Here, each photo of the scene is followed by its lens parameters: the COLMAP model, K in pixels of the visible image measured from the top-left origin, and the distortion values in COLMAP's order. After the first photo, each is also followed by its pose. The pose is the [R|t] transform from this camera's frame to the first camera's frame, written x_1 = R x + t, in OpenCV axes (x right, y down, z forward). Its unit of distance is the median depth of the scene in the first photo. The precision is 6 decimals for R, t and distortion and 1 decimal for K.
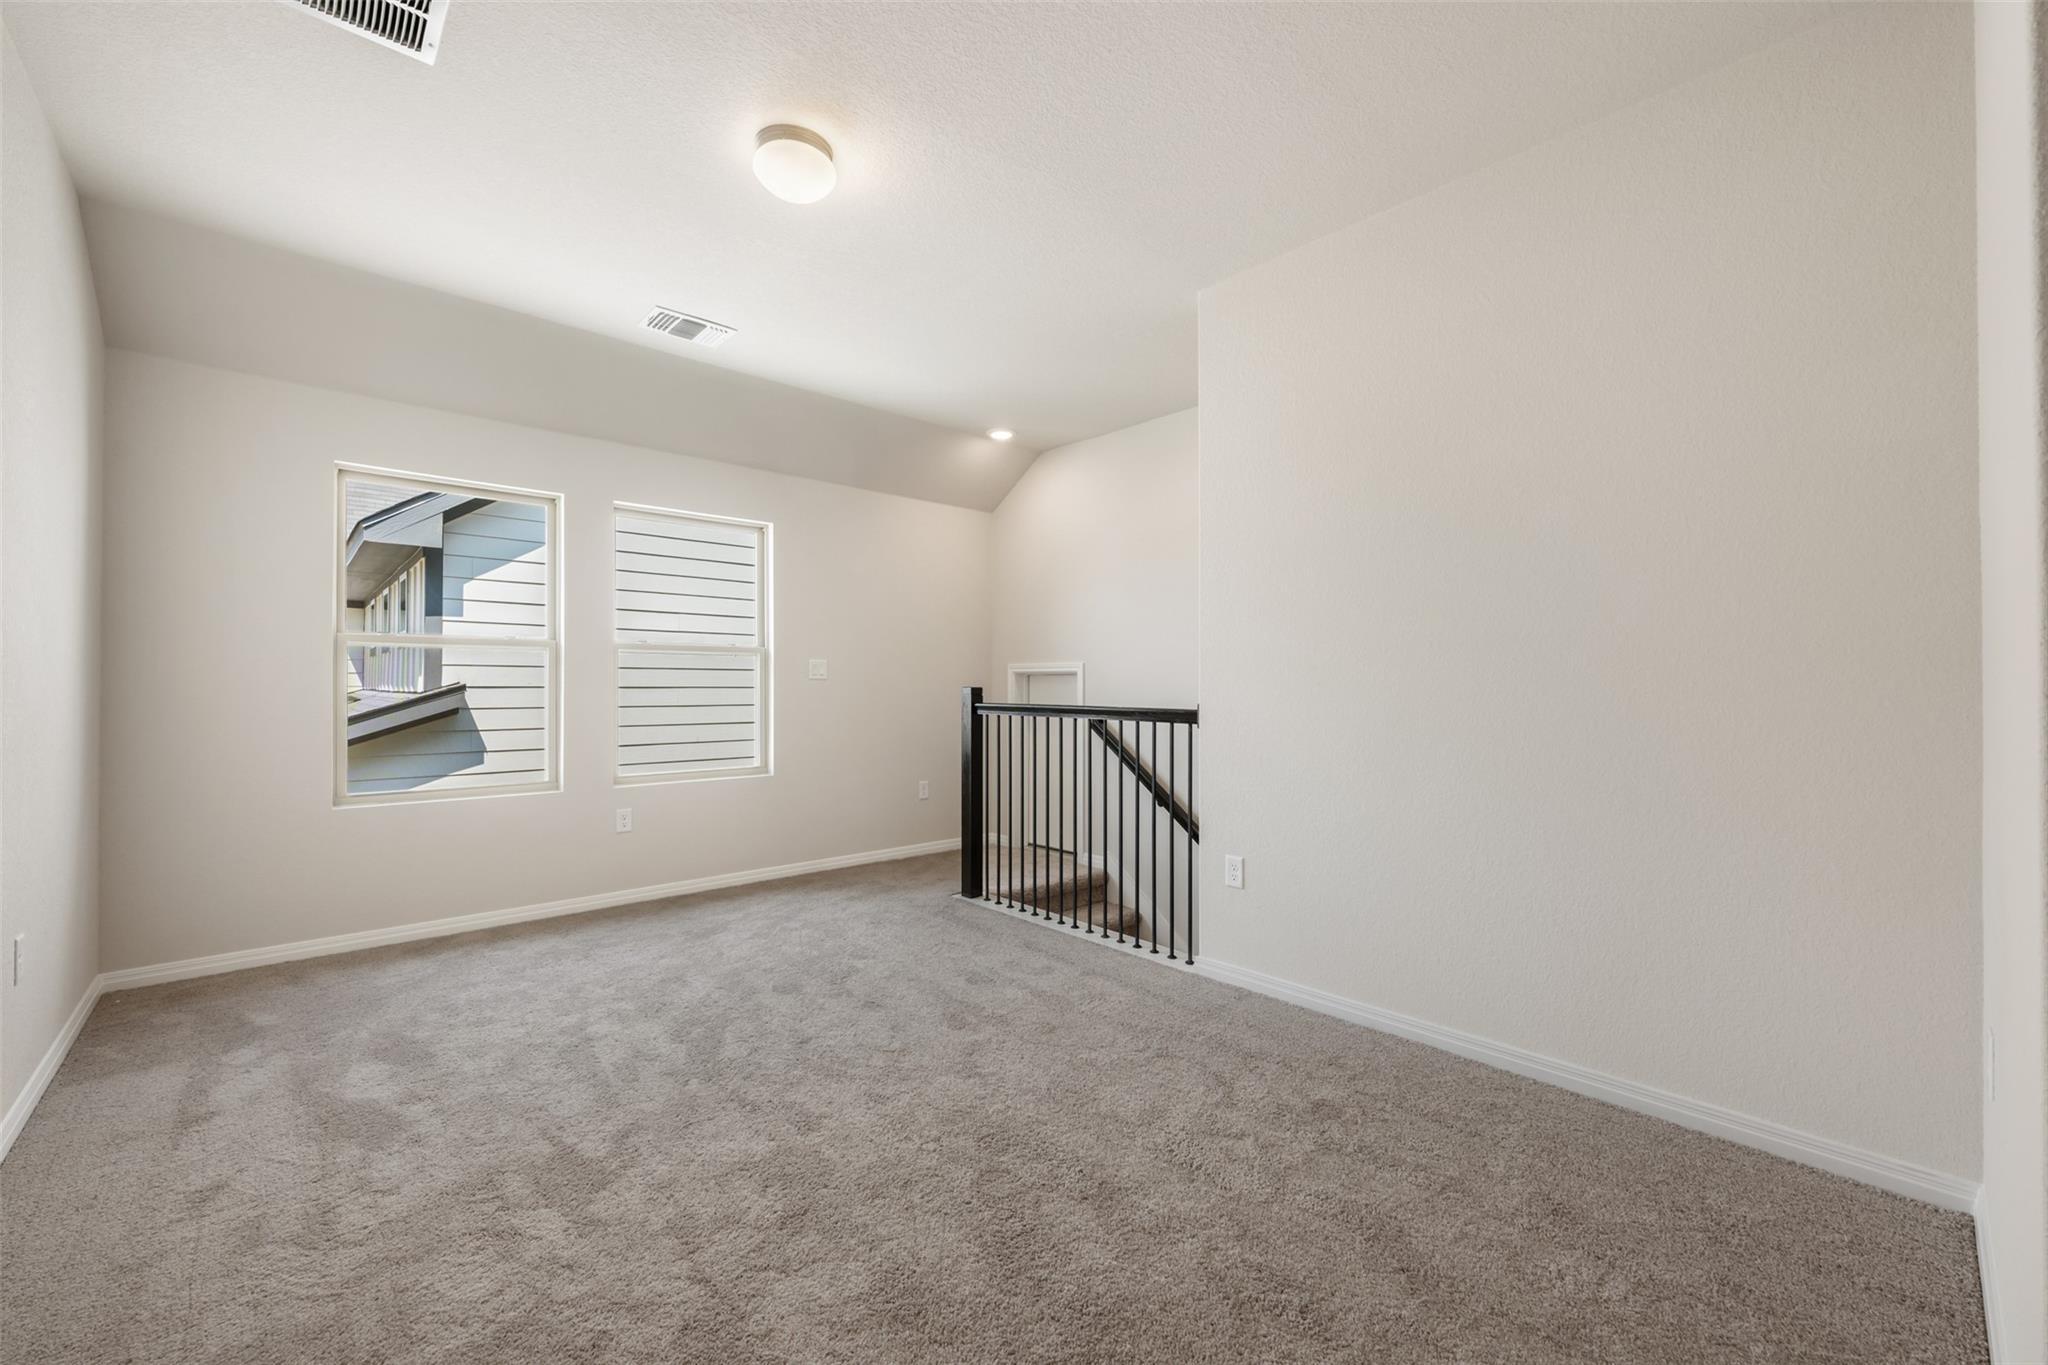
lens RADIAL K [[811.7, 0, 1014.2], [0, 811.7, 679.8], [0, 0, 1]] dist [-0.000871, 0.001232]
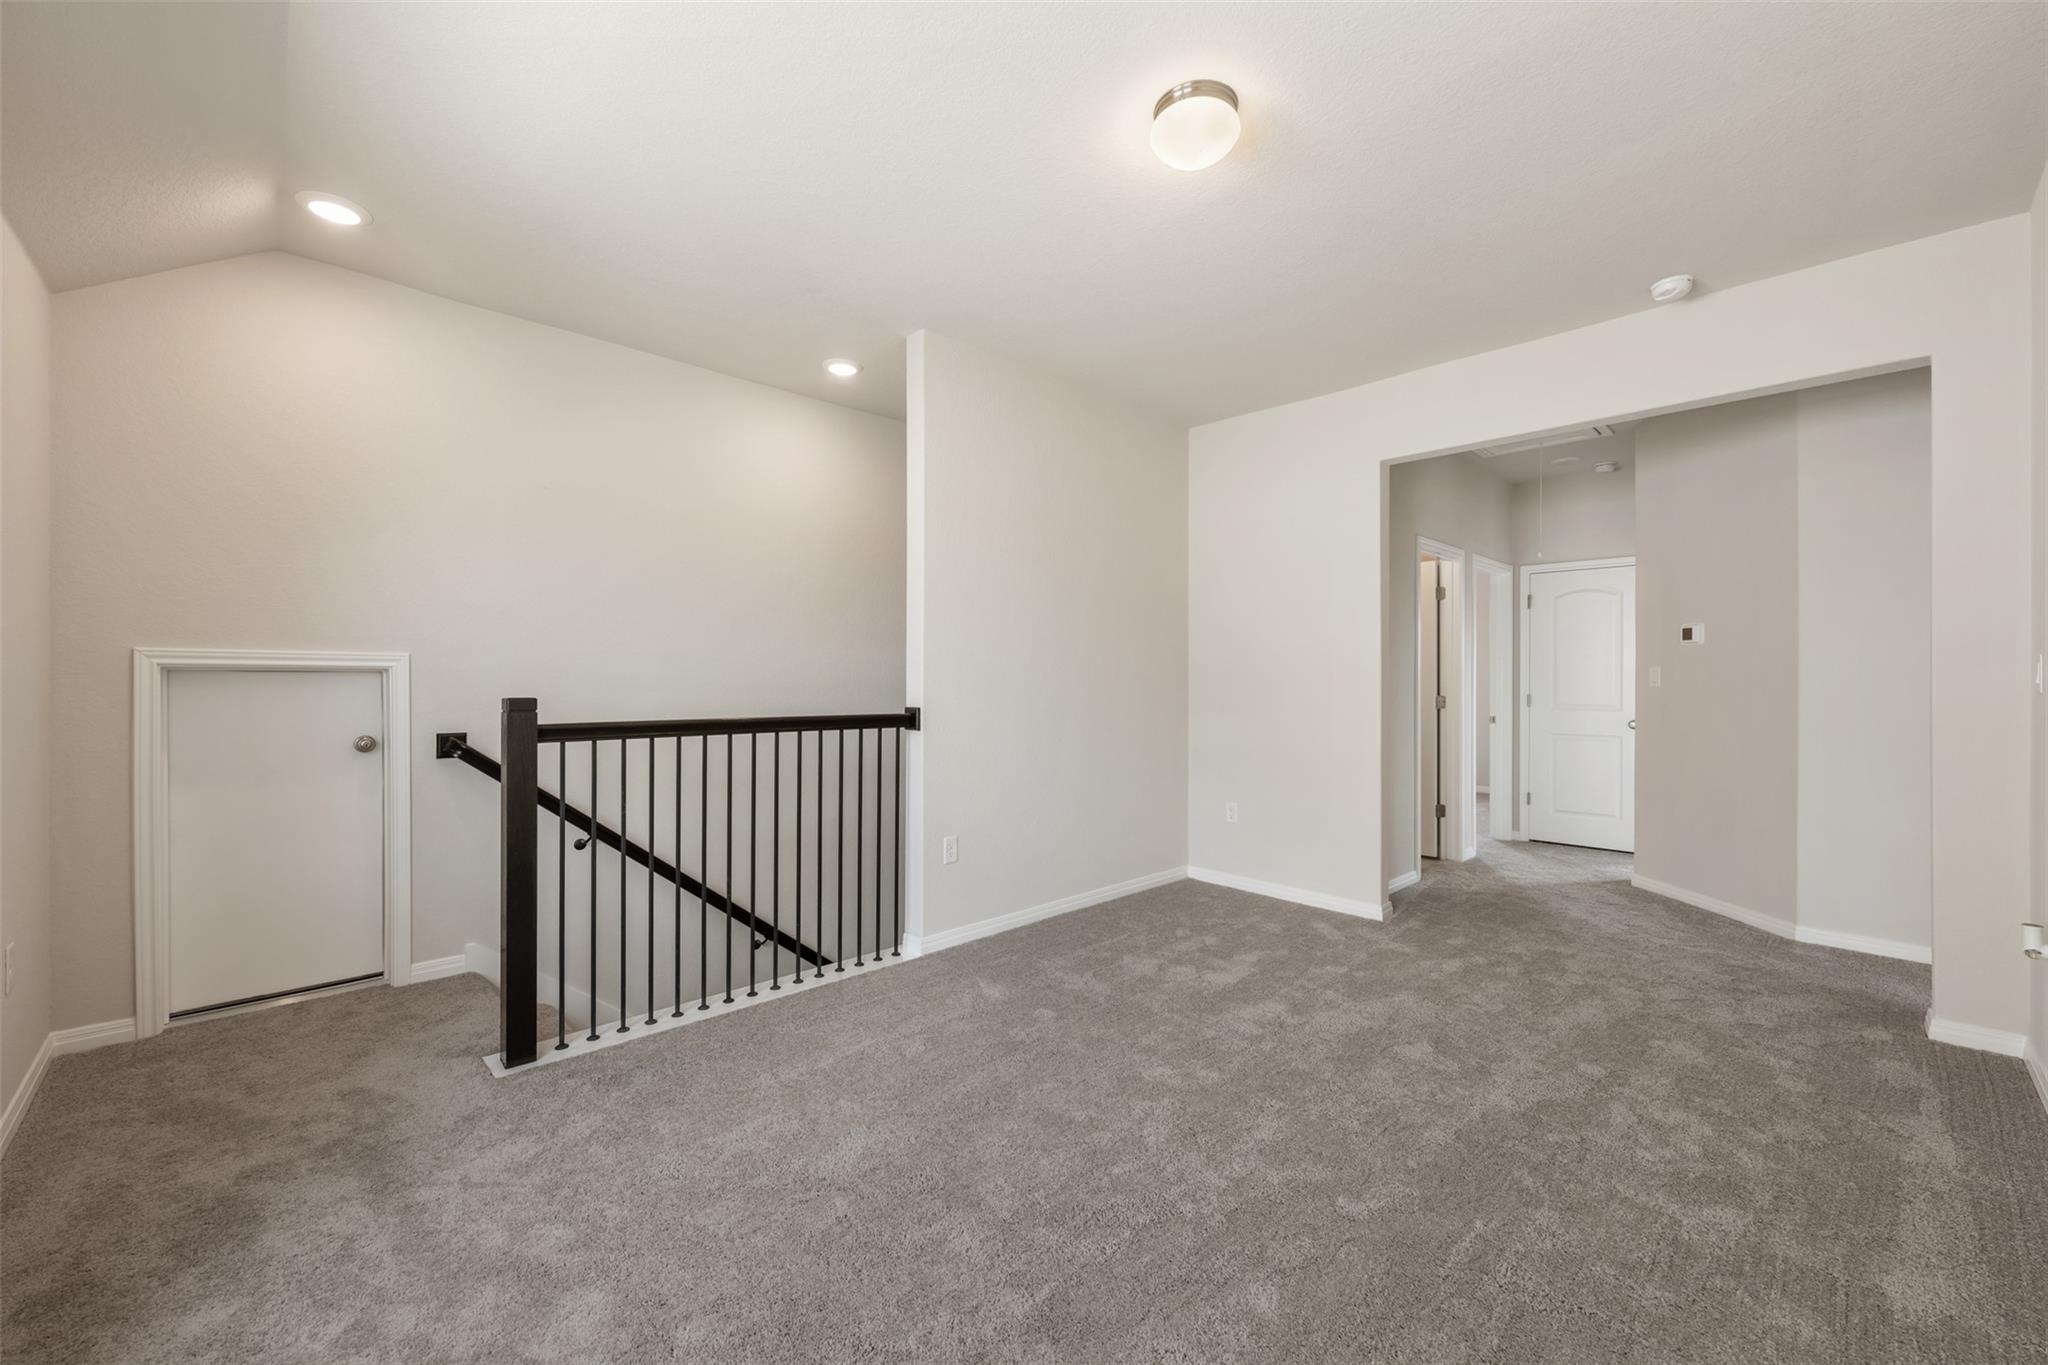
lens RADIAL K [[811.7, 0, 1014.0], [0, 811.7, 686.8], [0, 0, 1]] dist [-0.000871, 0.001232]
pose [[-0.036491, -0.002104, 0.999332, -0.651555], [-0.009322, 0.999955, 0.001765, -0.001660], [-0.999291, -0.009251, -0.036509, 0.688446]]
